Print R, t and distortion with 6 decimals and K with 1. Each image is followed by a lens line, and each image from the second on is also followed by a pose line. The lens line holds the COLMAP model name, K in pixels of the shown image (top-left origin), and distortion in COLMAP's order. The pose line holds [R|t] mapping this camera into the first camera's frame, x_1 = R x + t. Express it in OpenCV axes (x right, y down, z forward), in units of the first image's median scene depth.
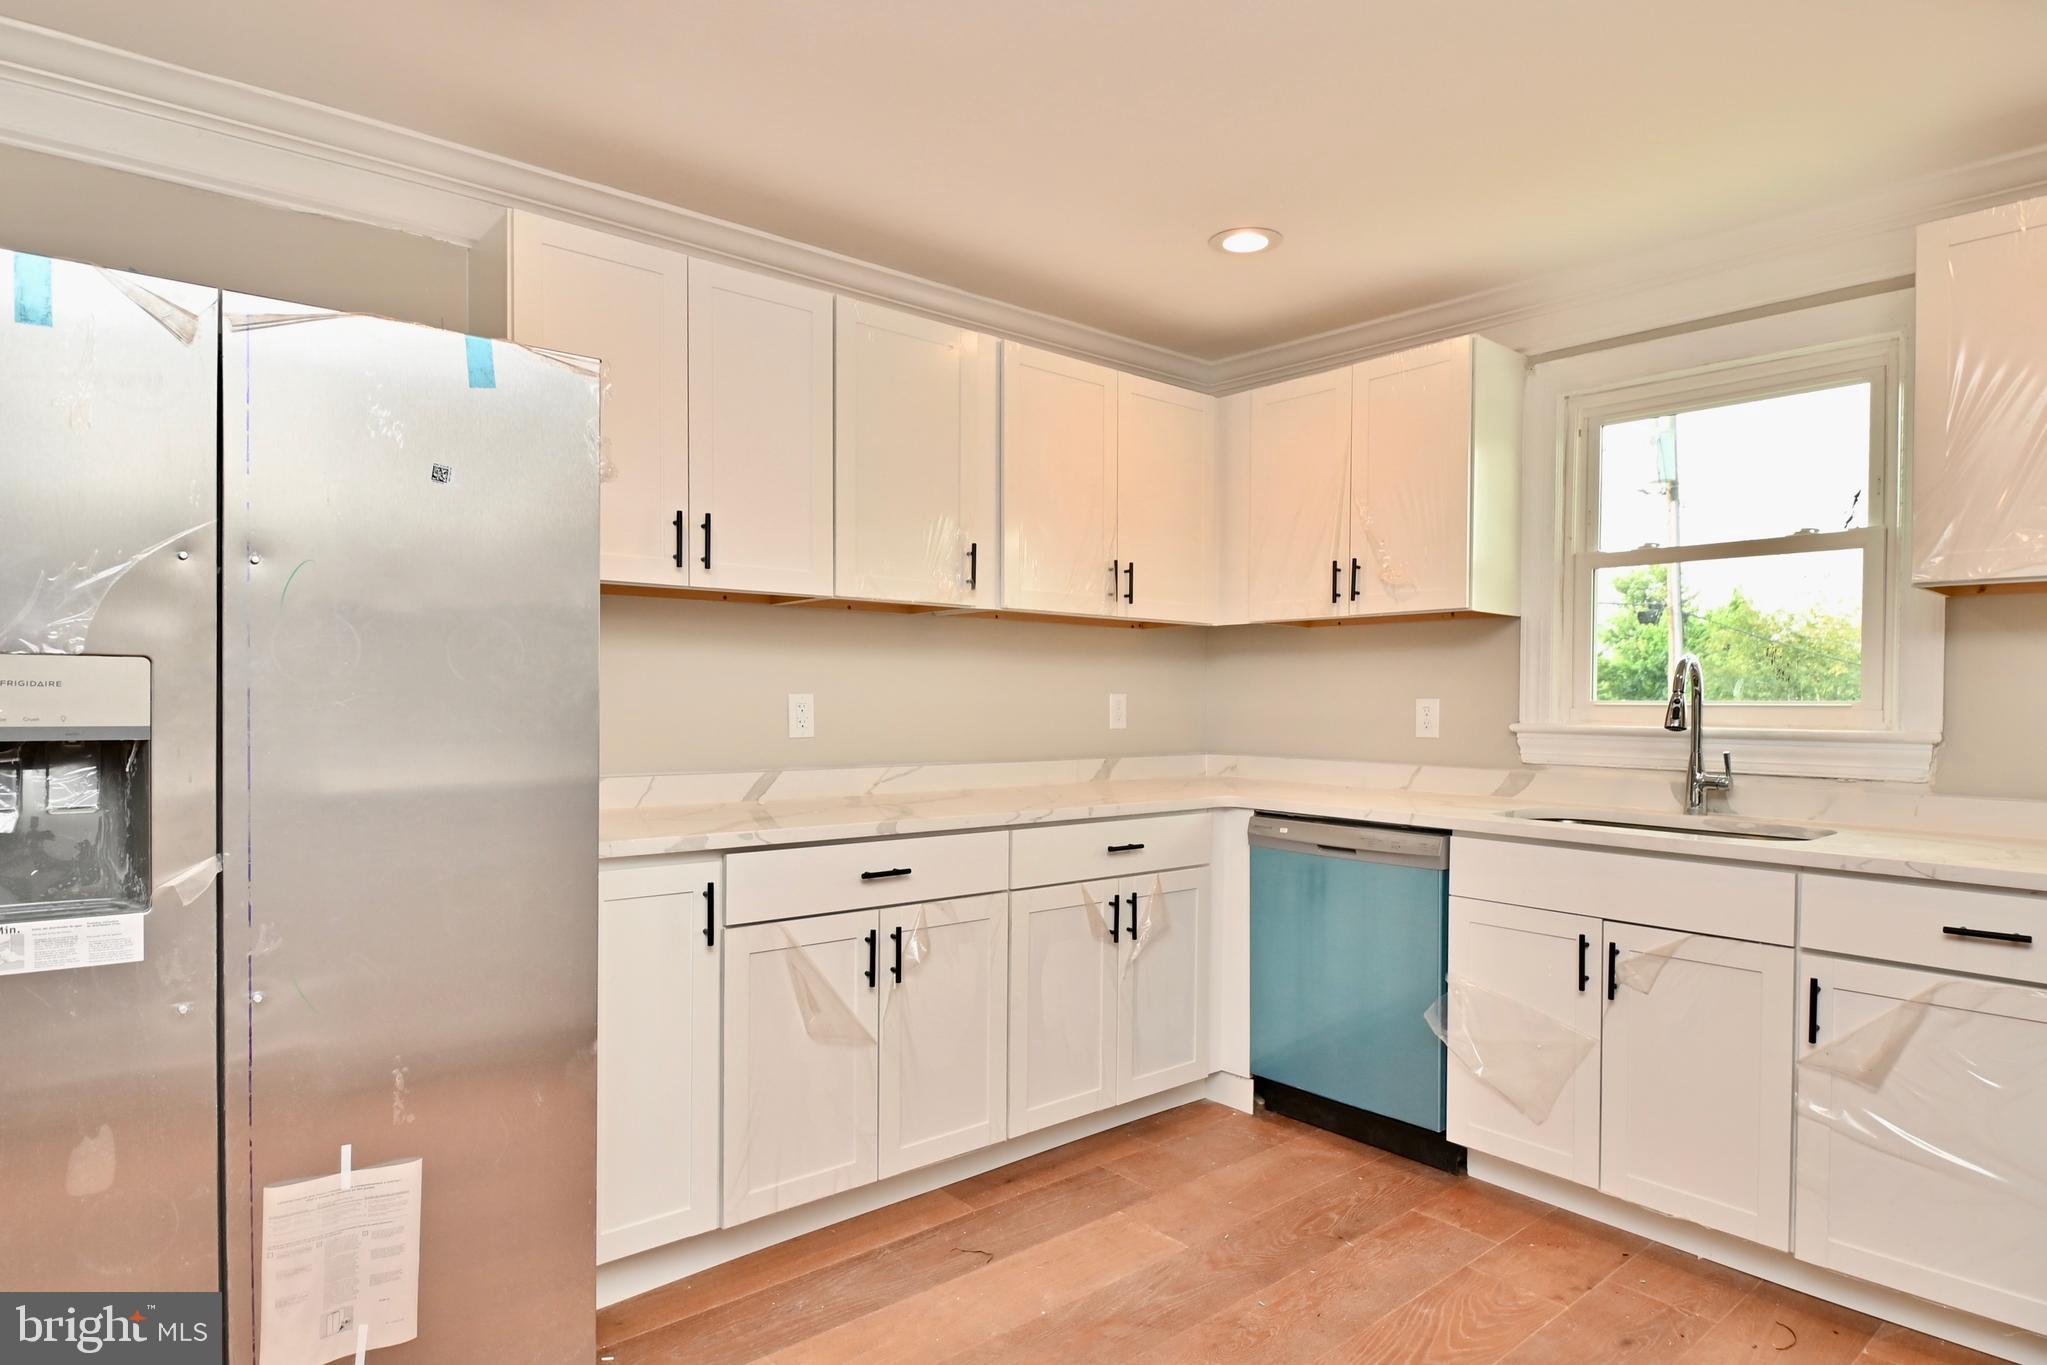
lens RADIAL K [[1145.7, 0, 1026.0], [0, 1145.7, 714.1], [0, 0, 1]] dist [0.009730, -0.017028]
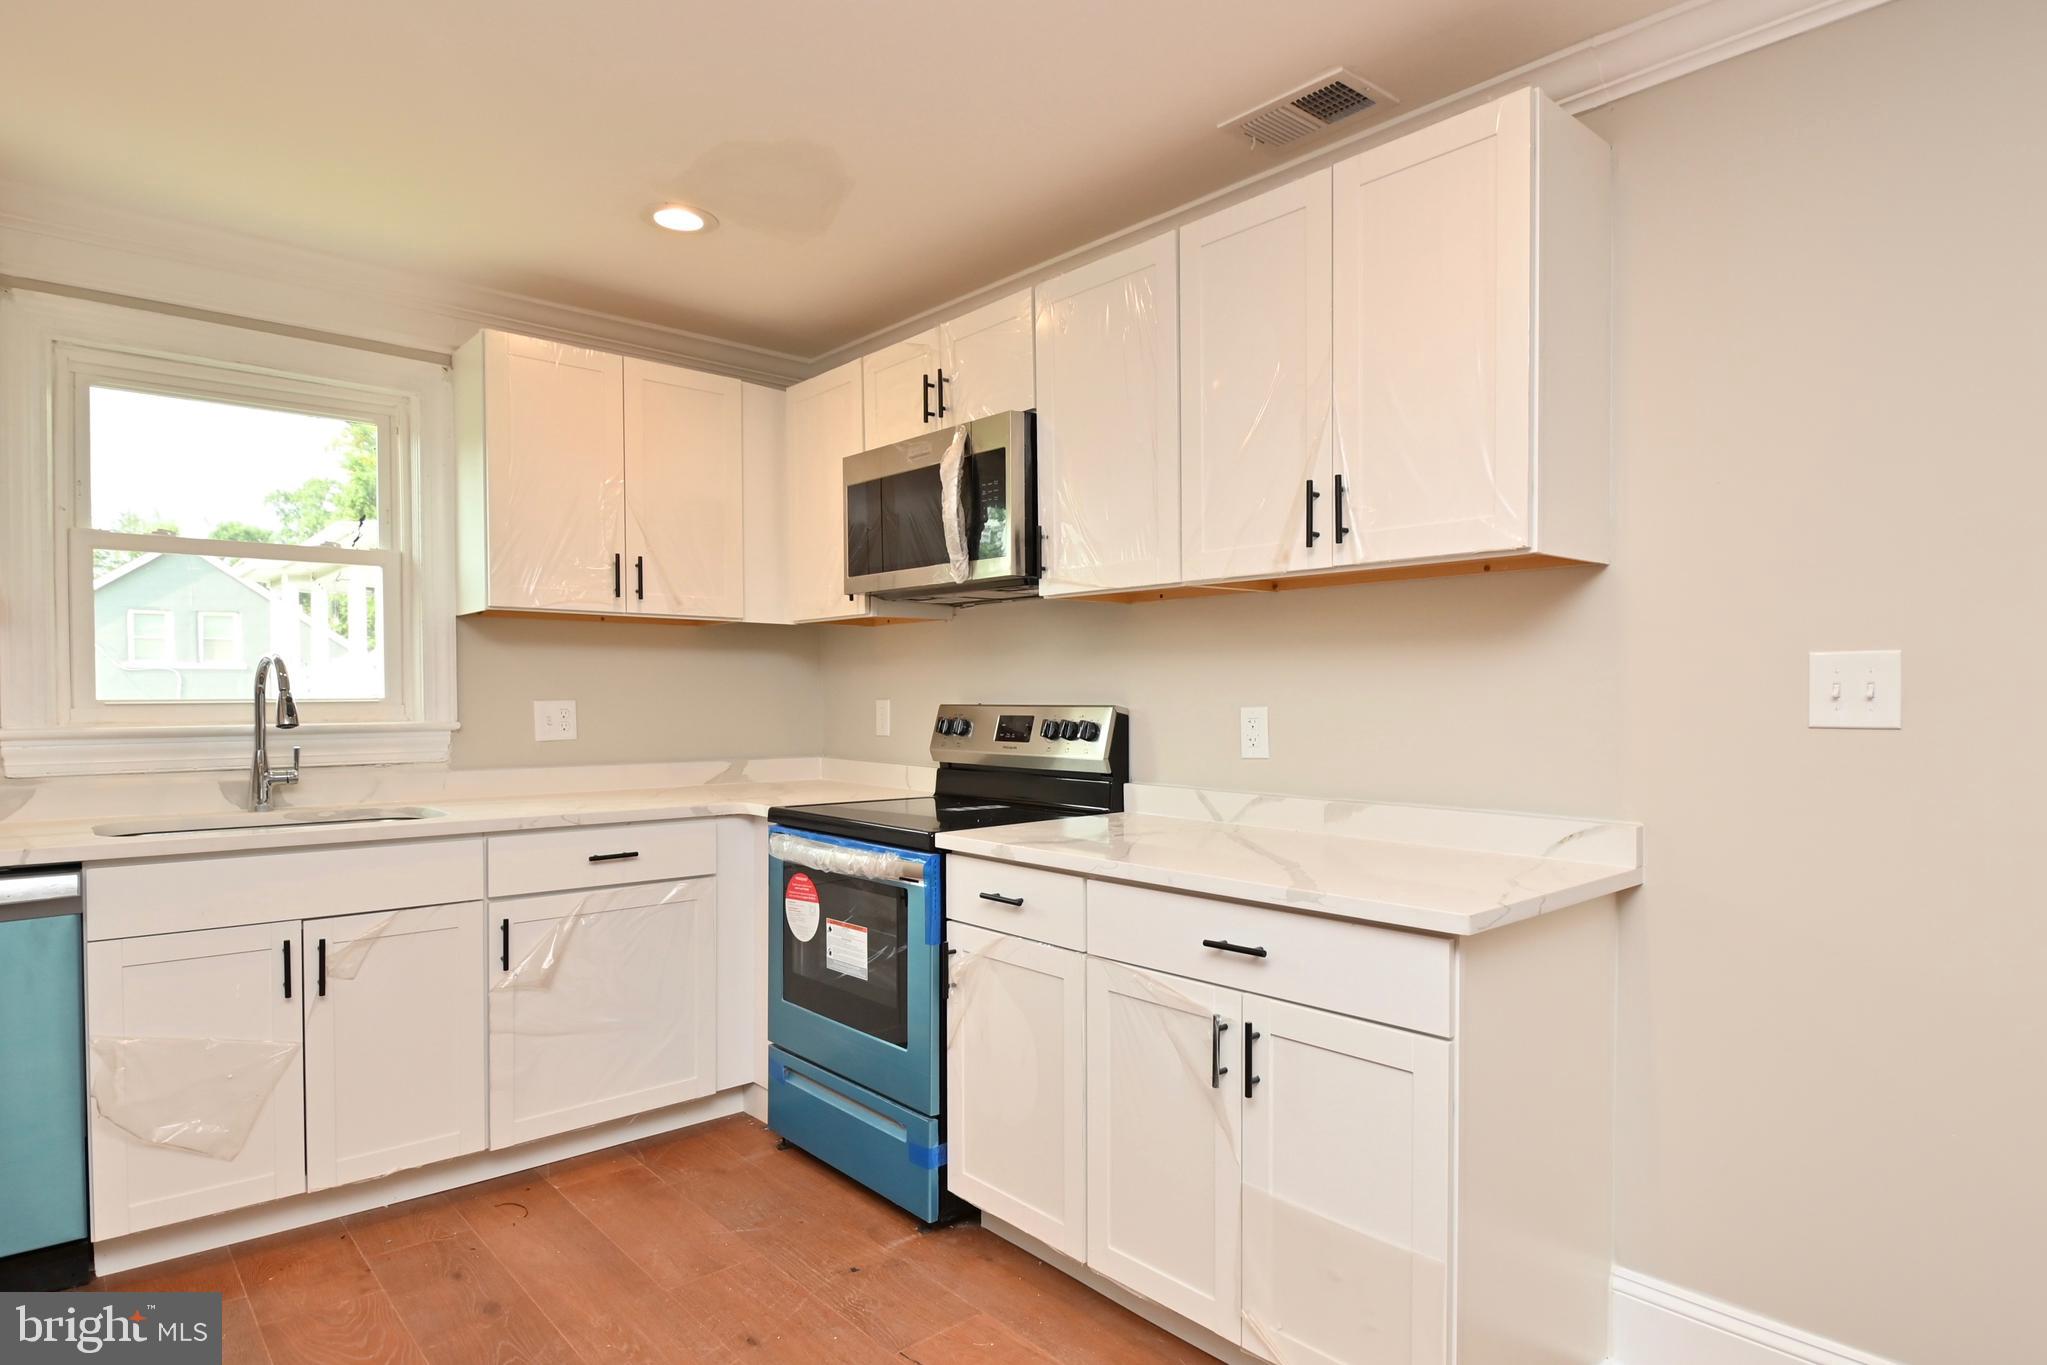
lens RADIAL K [[1145.7, 0, 1044.4], [0, 1145.7, 711.4], [0, 0, 1]] dist [0.009730, -0.017028]
pose [[-0.034091, -0.021940, 0.999178, -0.472787], [0.015353, 0.999630, 0.022474, -0.012890], [-0.999301, 0.016106, -0.033741, 0.363238]]
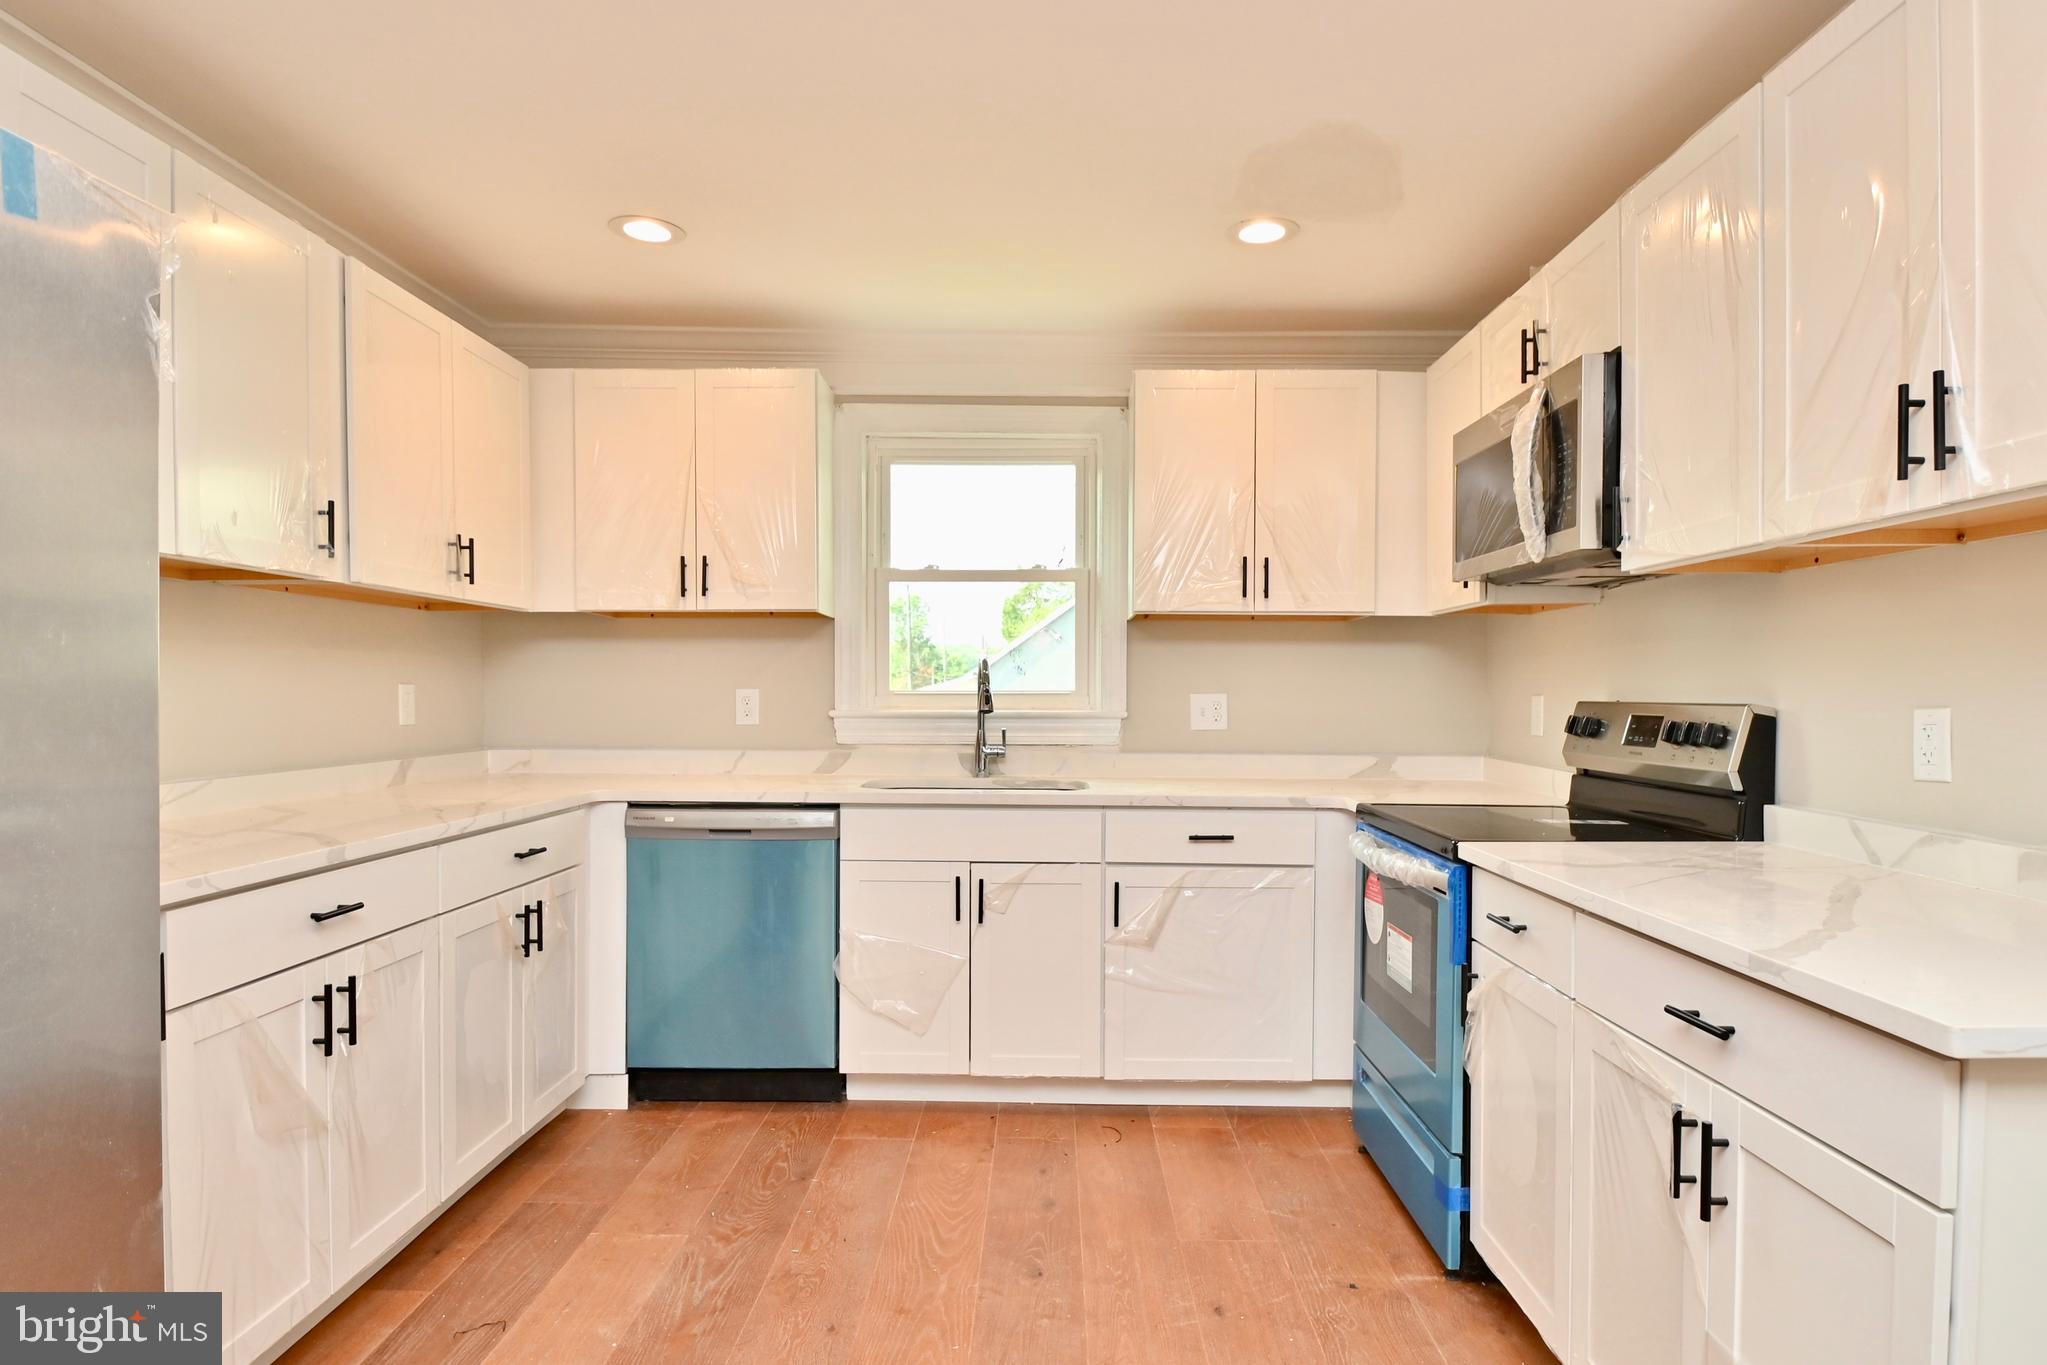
lens RADIAL K [[1145.7, 0, 1030.6], [0, 1145.7, 712.1], [0, 0, 1]] dist [0.009730, -0.017028]
pose [[0.658504, -0.019754, 0.752318, -0.381570], [0.011835, 0.999804, 0.015893, -0.007123], [-0.752484, -0.001563, 0.658609, 0.102782]]
